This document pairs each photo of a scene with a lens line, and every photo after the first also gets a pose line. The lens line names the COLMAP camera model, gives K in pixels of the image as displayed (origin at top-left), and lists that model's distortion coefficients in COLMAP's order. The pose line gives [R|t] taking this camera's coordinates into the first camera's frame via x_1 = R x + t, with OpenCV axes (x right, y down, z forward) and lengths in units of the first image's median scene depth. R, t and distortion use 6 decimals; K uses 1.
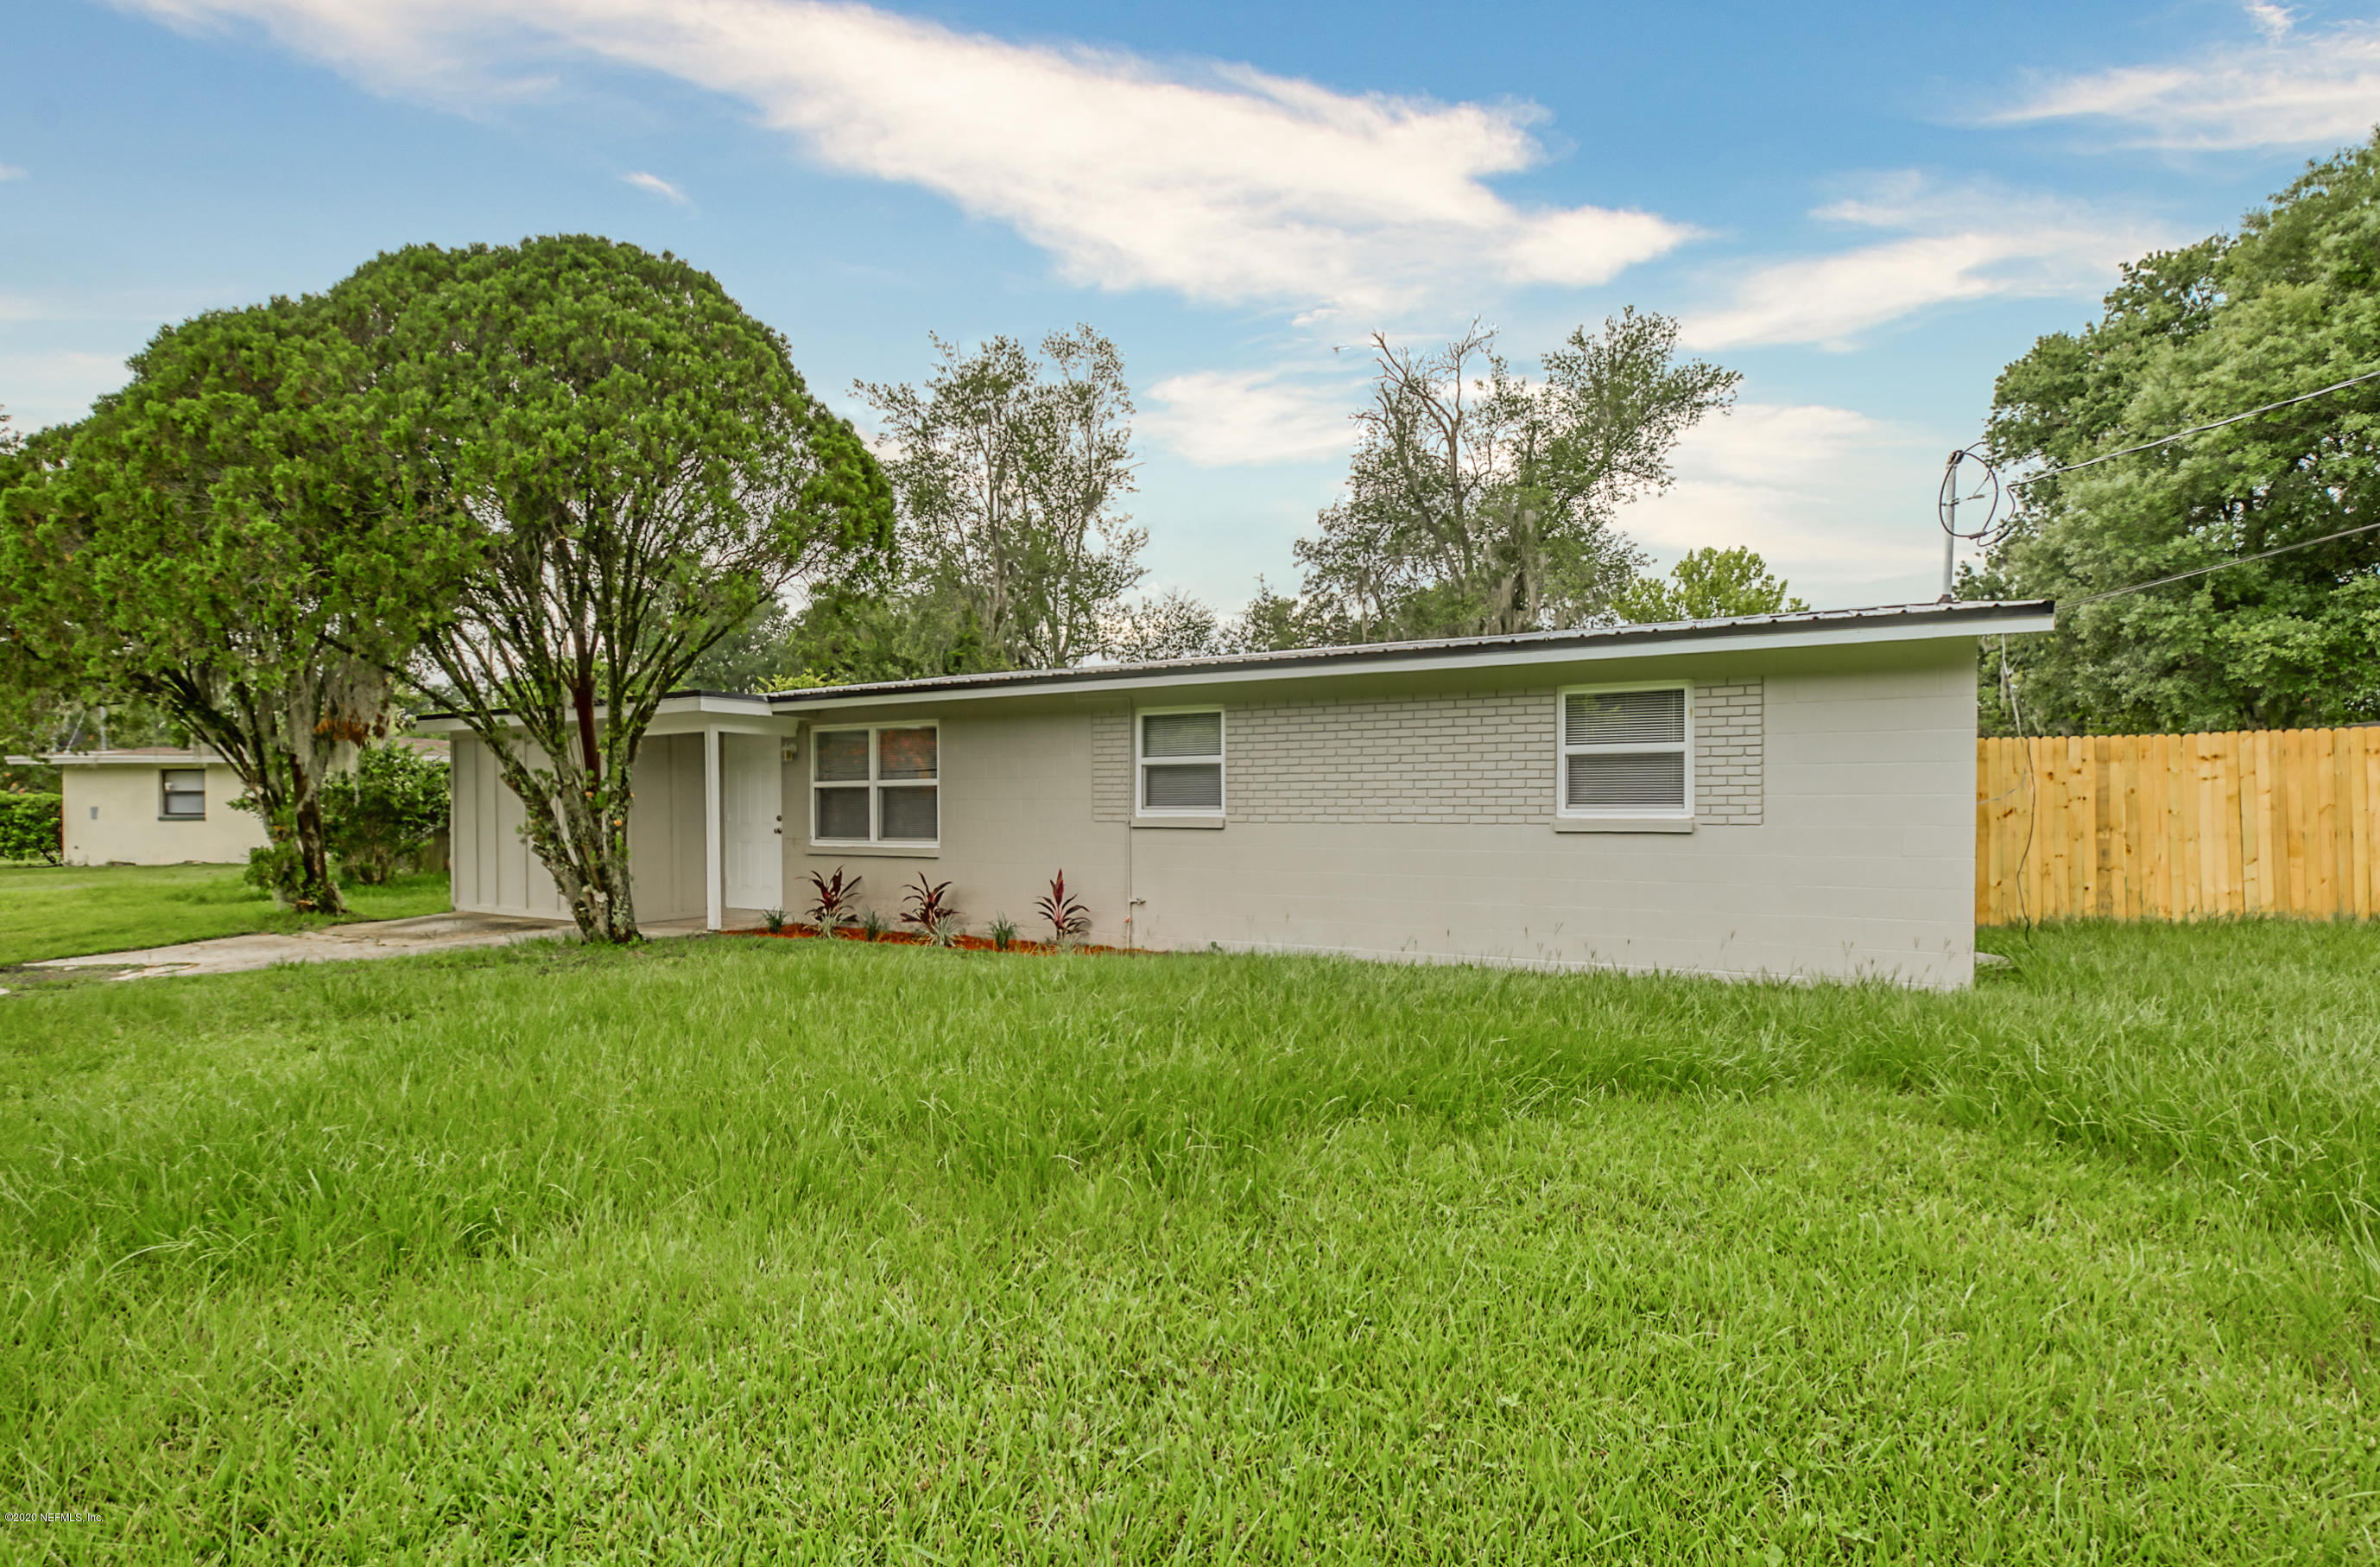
lens RADIAL K [[1140.7, 0, 1205.1], [0, 1140.7, 847.0], [0, 0, 1]] dist [-0.004680, -0.000697]
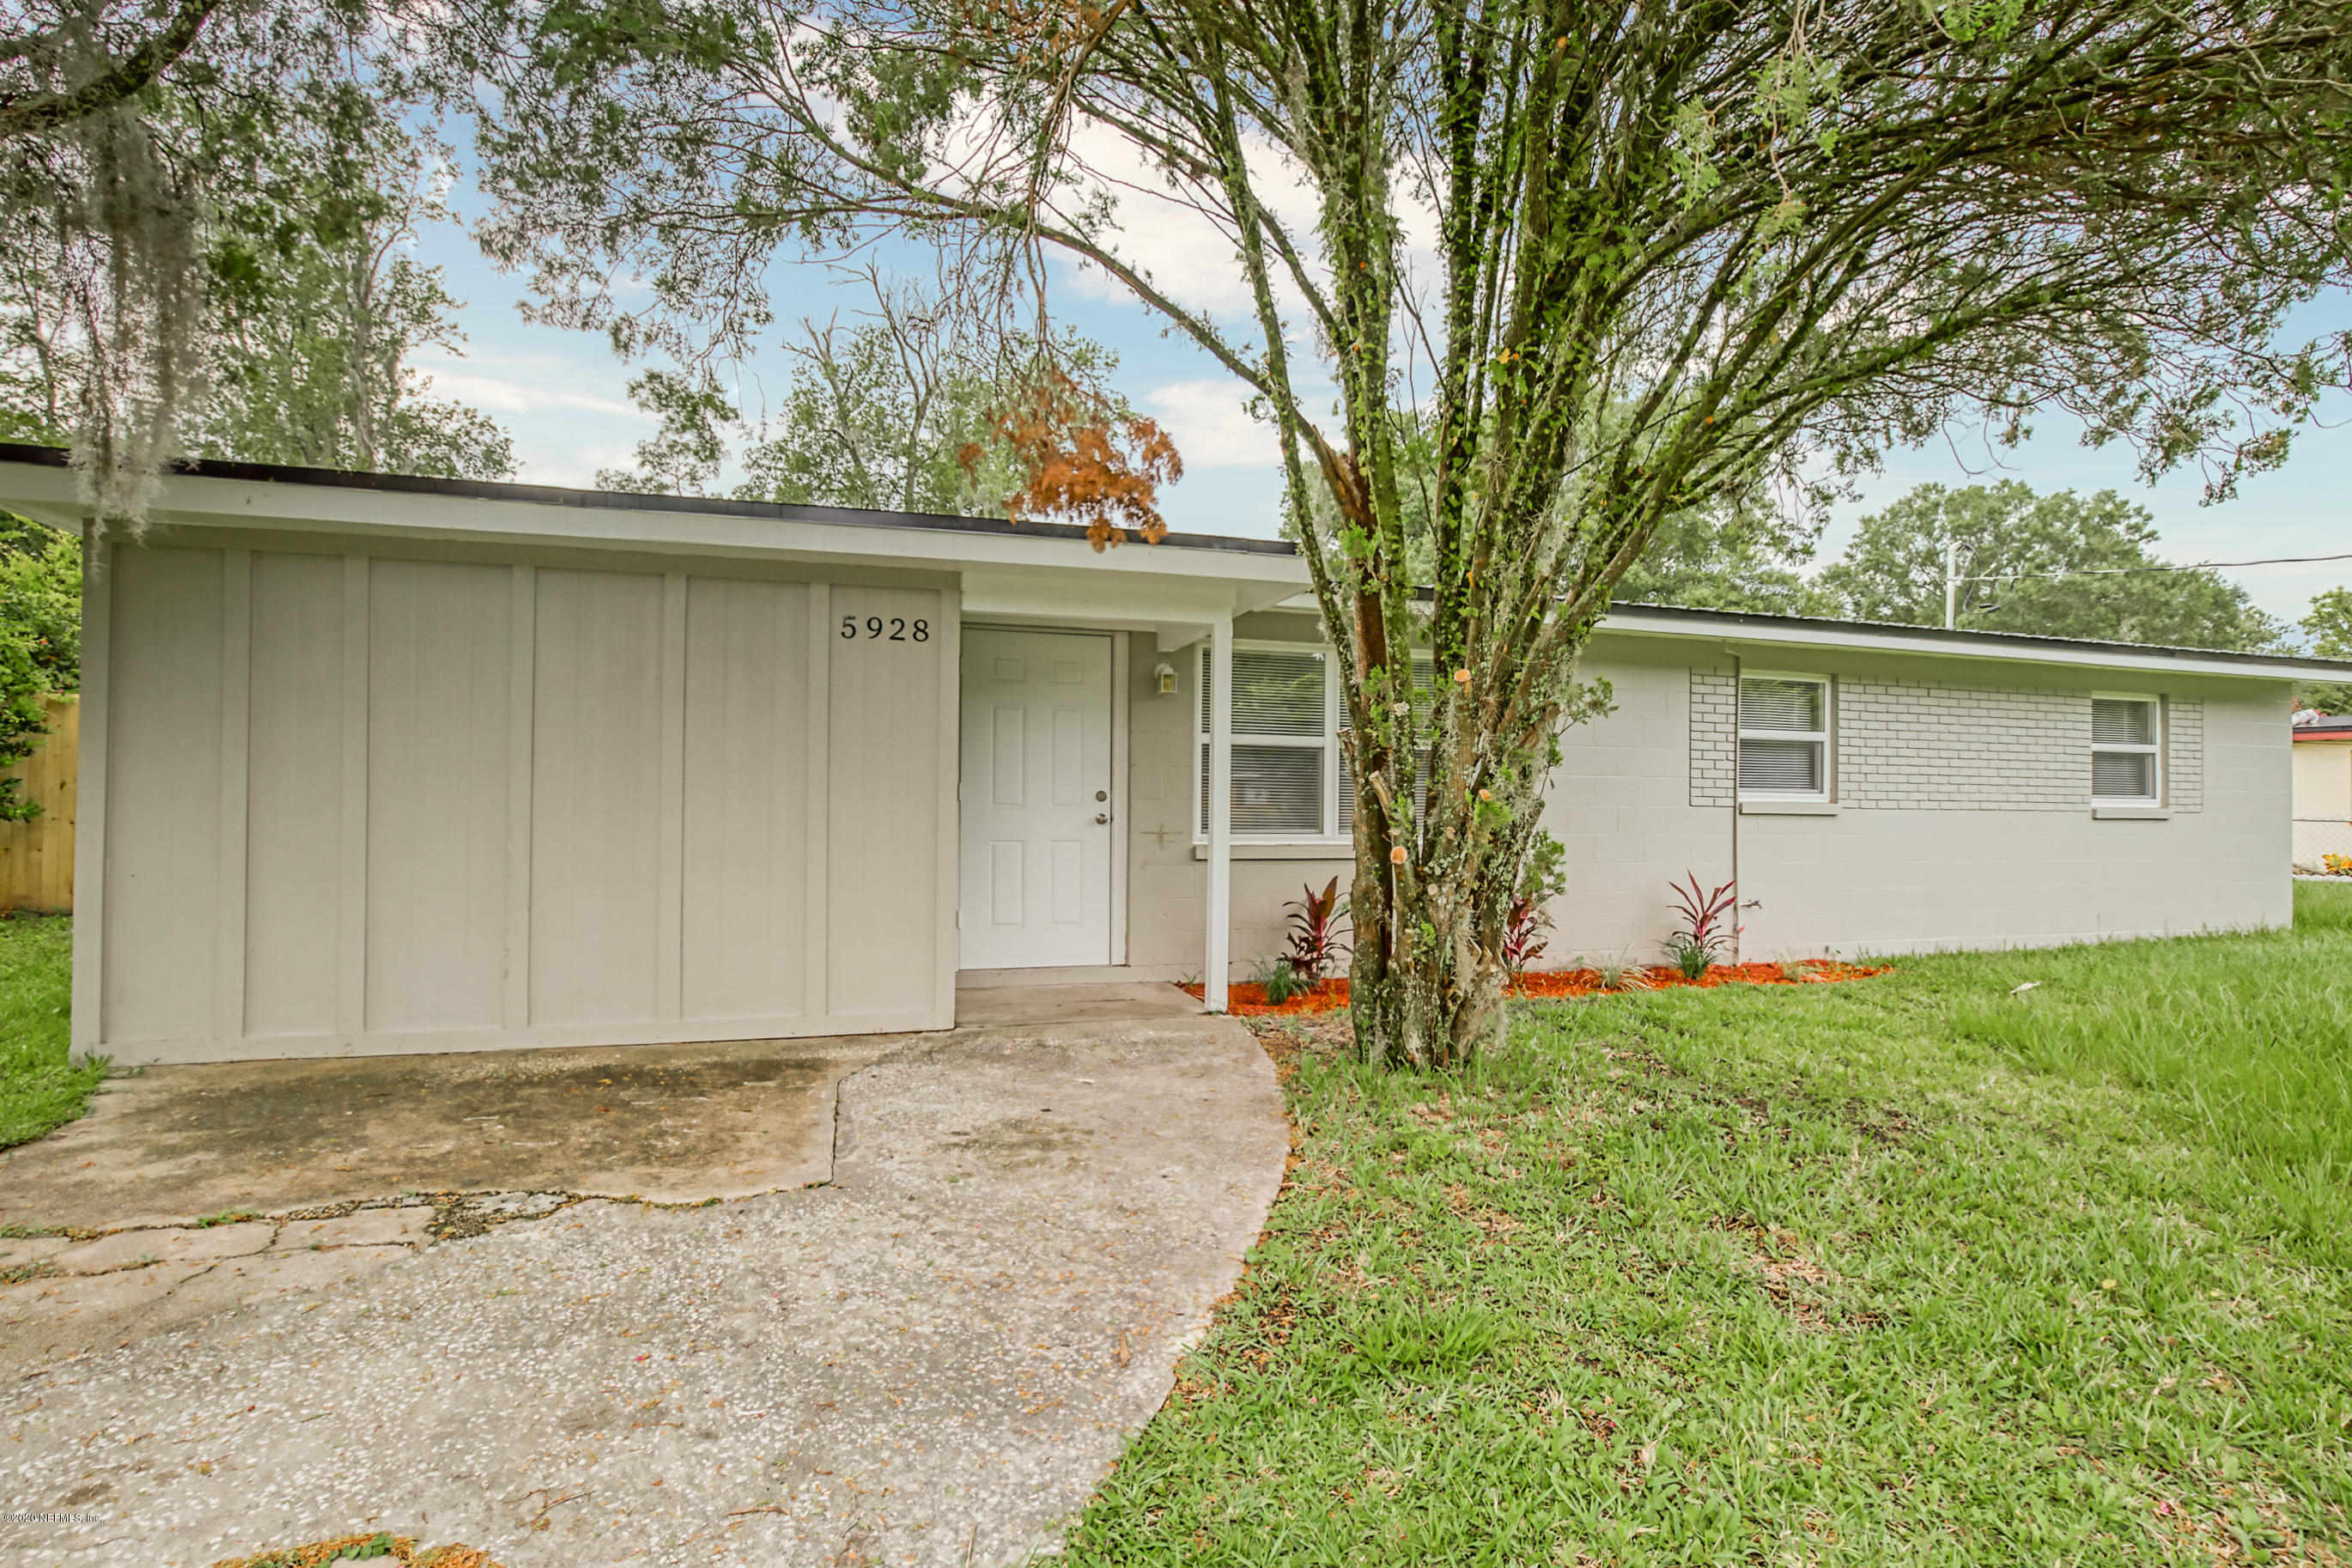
lens RADIAL K [[1038.9, 0, 1176.0], [0, 1038.9, 784.0], [0, 0, 1]] dist [-0.001905, -0.000214]
pose [[0.698384, 0.019071, 0.715469, -0.873829], [0.004453, 0.999510, -0.030990, -0.016612], [-0.715709, 0.024829, 0.697957, 0.769923]]
